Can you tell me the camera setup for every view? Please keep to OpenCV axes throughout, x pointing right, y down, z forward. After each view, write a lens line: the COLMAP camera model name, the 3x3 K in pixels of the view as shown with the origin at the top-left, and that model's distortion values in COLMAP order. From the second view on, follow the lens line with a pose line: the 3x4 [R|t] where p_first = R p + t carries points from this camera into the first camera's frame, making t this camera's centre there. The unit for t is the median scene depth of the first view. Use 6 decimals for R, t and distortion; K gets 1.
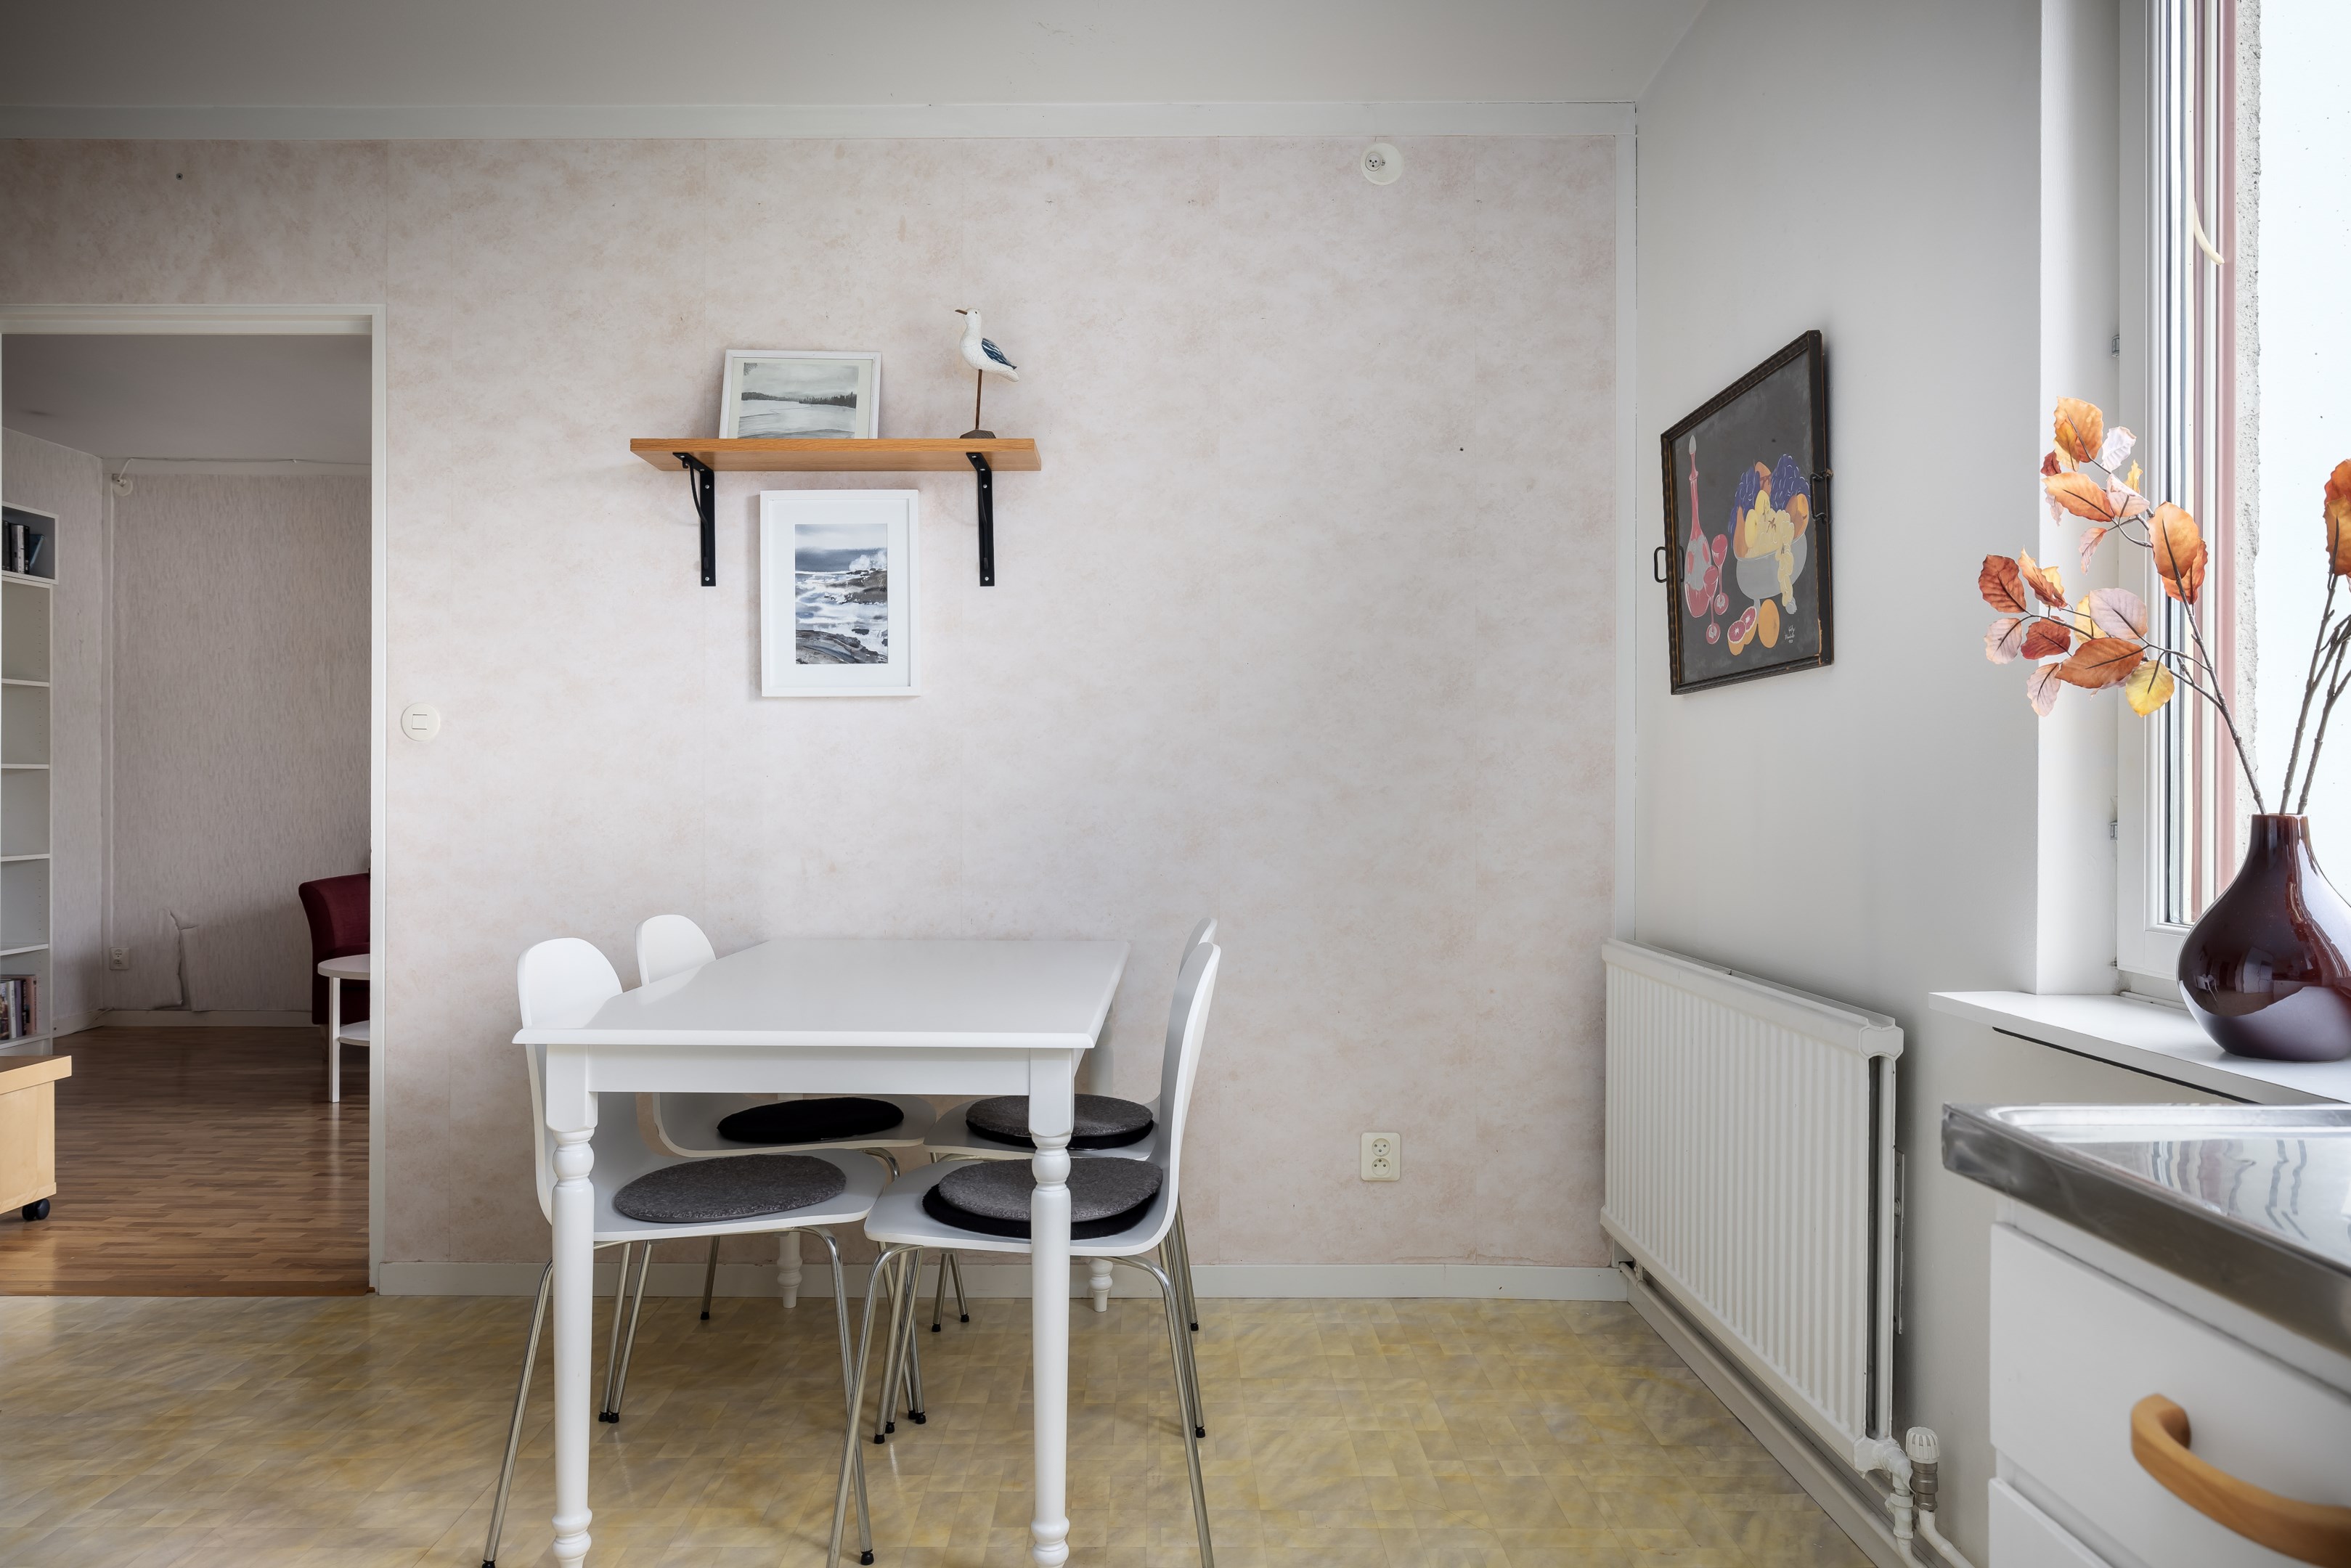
lens RADIAL K [[1541.1, 0, 1176.1], [0, 1541.1, 790.8], [0, 0, 1]] dist [-0.003528, -0.000448]
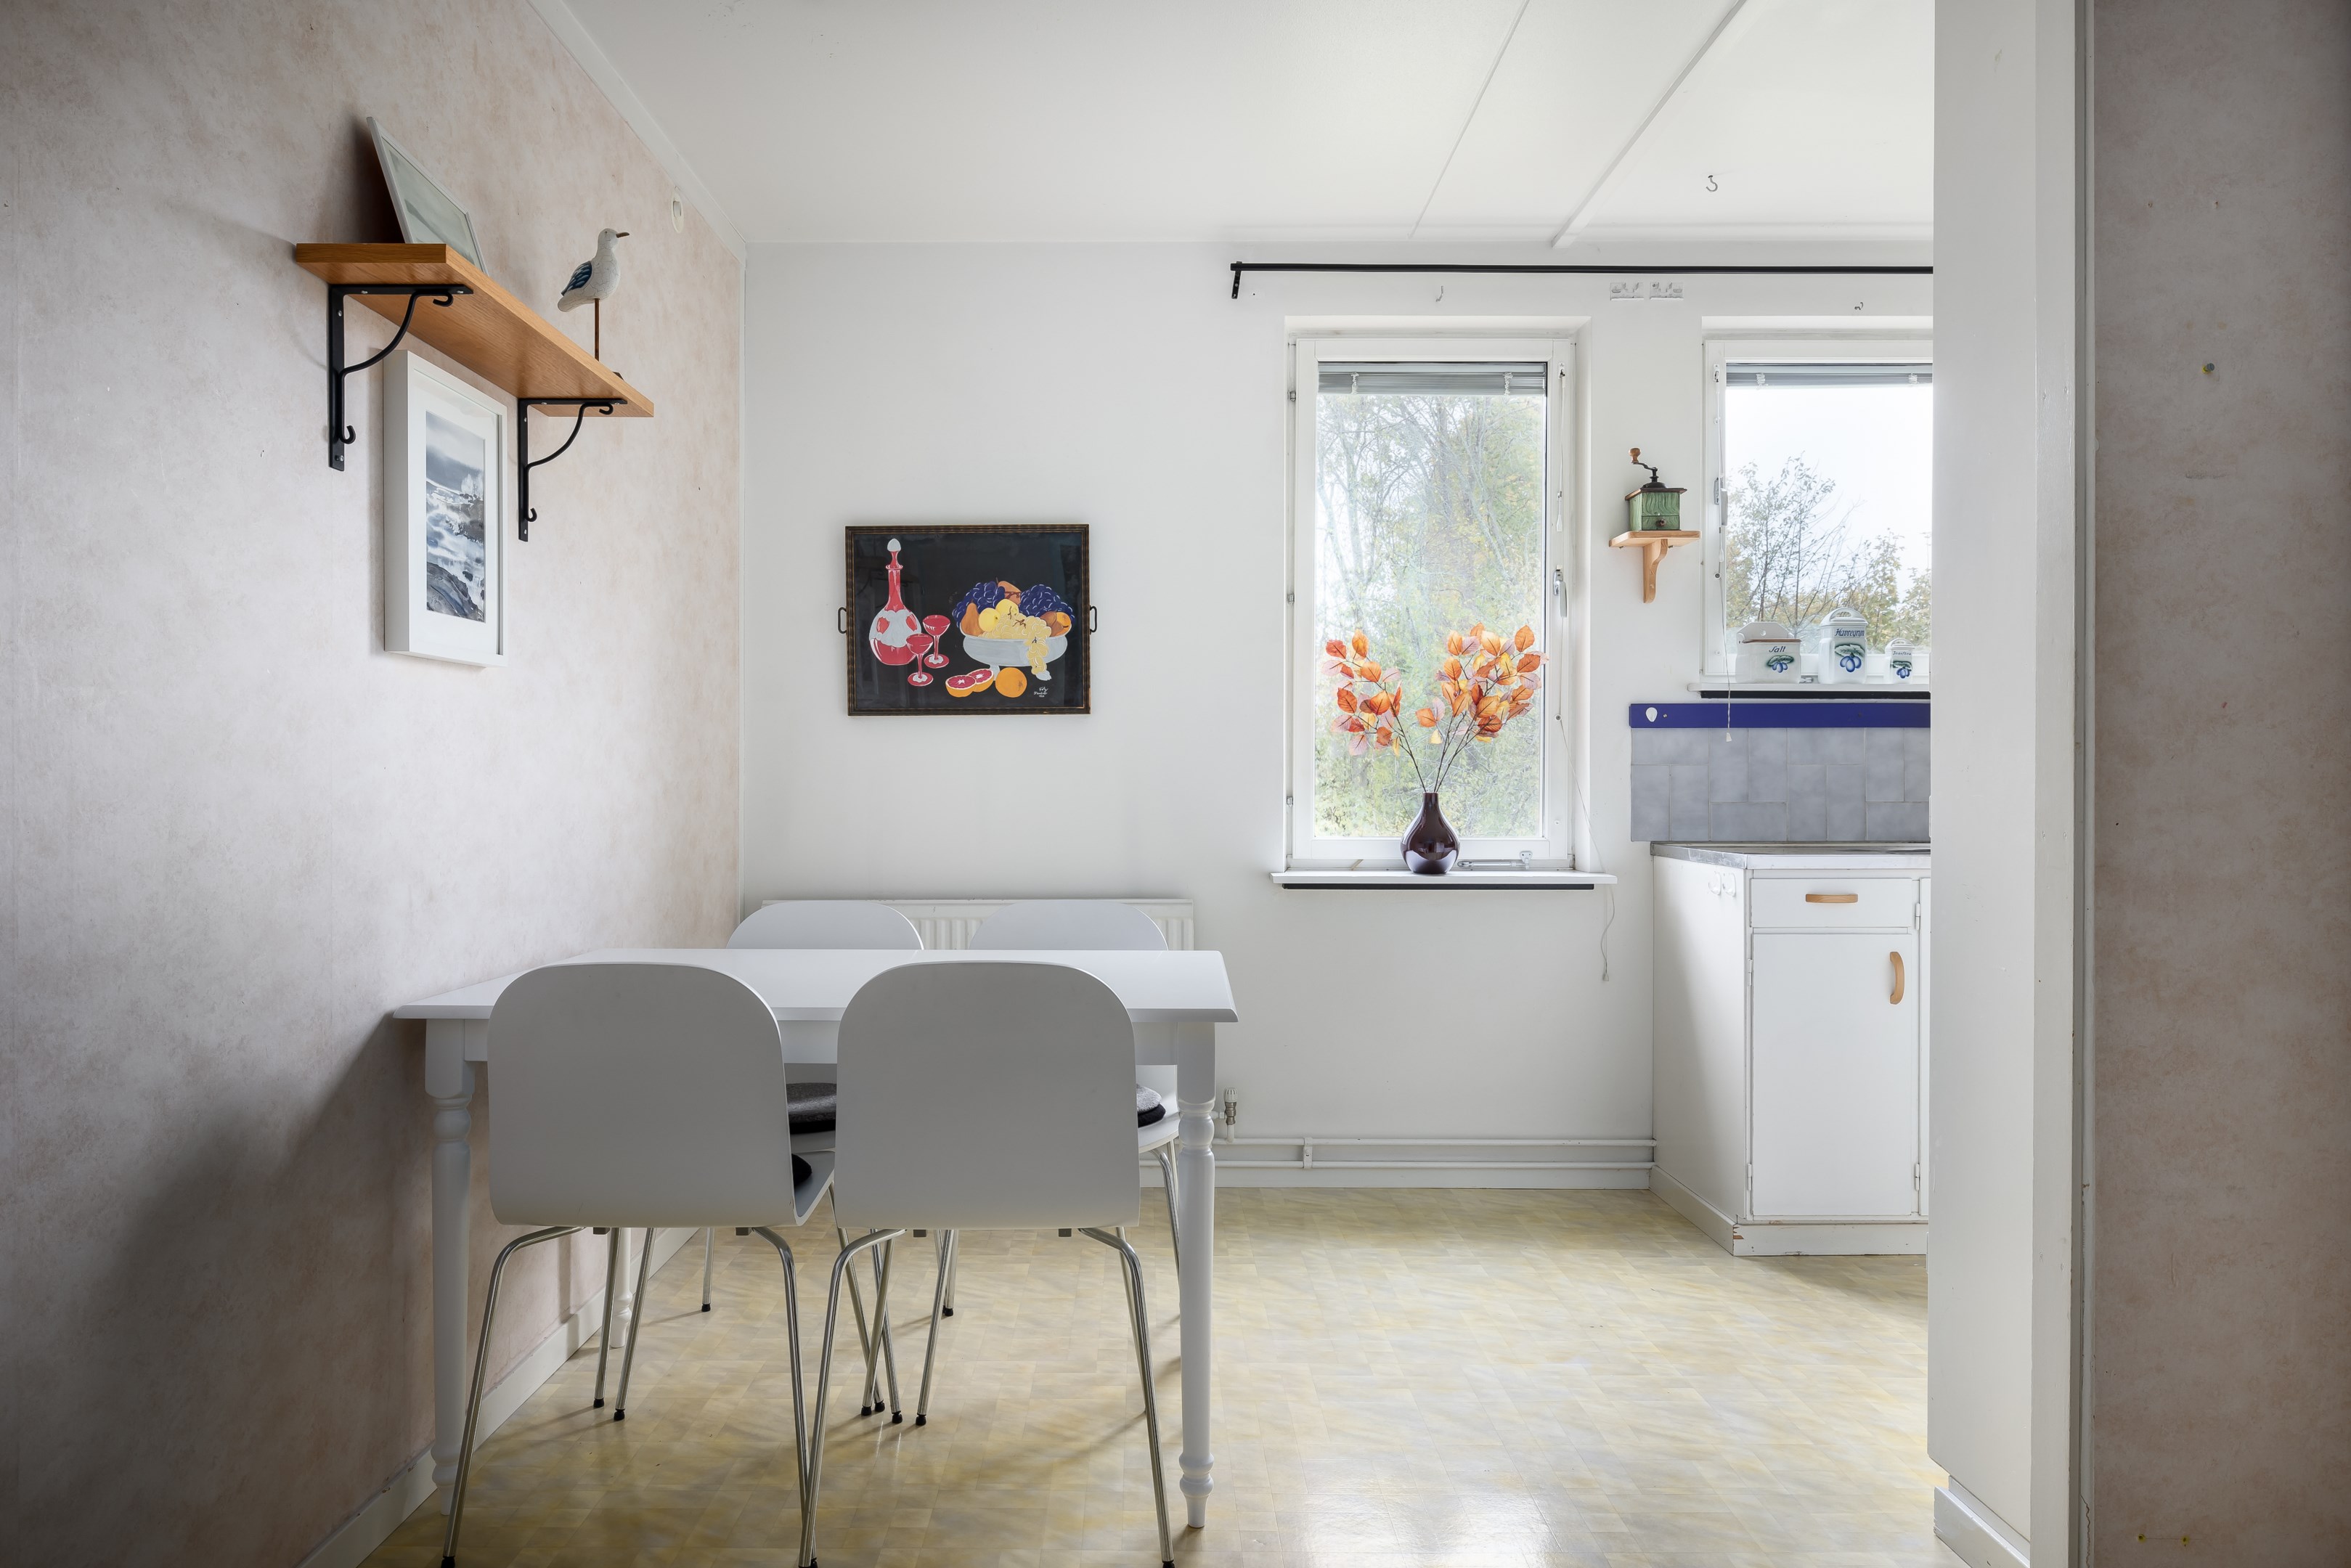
lens RADIAL K [[1466.5, 0, 1169.1], [0, 1466.5, 795.4], [0, 0, 1]] dist [0.004537, 0.000960]
pose [[-0.006297, -0.011398, 0.999915, -0.999489], [-0.001778, 0.999934, 0.011387, -0.006025], [-0.999979, -0.001706, -0.006317, 0.720408]]
